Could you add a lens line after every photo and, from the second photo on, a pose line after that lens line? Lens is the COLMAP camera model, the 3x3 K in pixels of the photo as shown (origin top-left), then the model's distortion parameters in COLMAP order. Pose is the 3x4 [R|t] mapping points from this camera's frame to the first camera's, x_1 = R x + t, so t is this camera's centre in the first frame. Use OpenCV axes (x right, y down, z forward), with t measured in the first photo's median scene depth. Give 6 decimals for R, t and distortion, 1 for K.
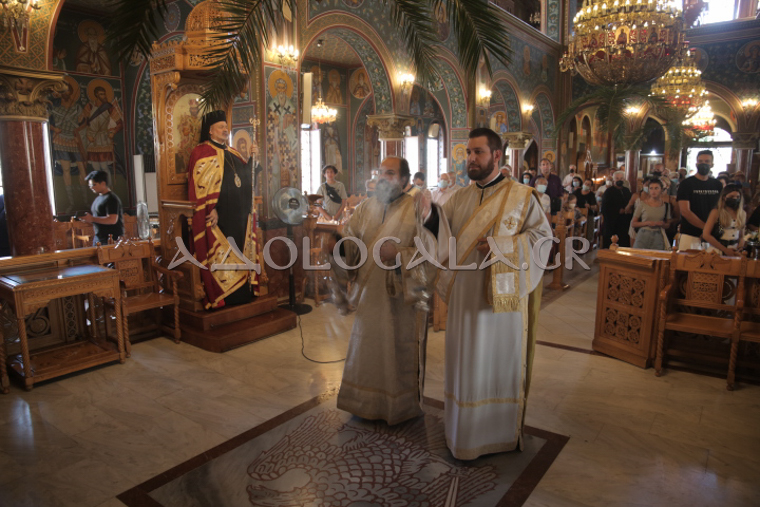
lens RADIAL K [[521.7, 0, 380.0], [0, 521.7, 253.5], [0, 0, 1]] dist [-0.115455, 0.092220]
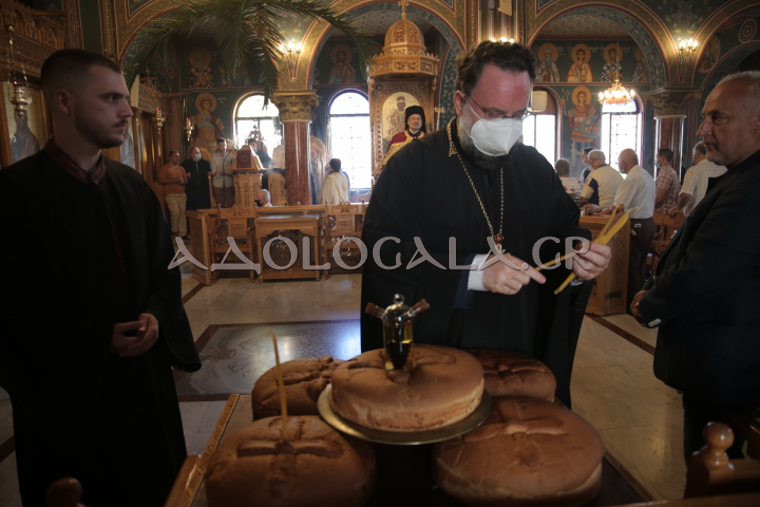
lens RADIAL K [[521.7, 0, 380.0], [0, 521.7, 253.5], [0, 0, 1]] dist [-0.115455, 0.092220]
pose [[0.655669, 0.107784, -0.747315, 0.399418], [-0.102379, 0.993309, 0.053440, 0.019363], [0.748075, 0.041471, 0.662317, 0.066477]]
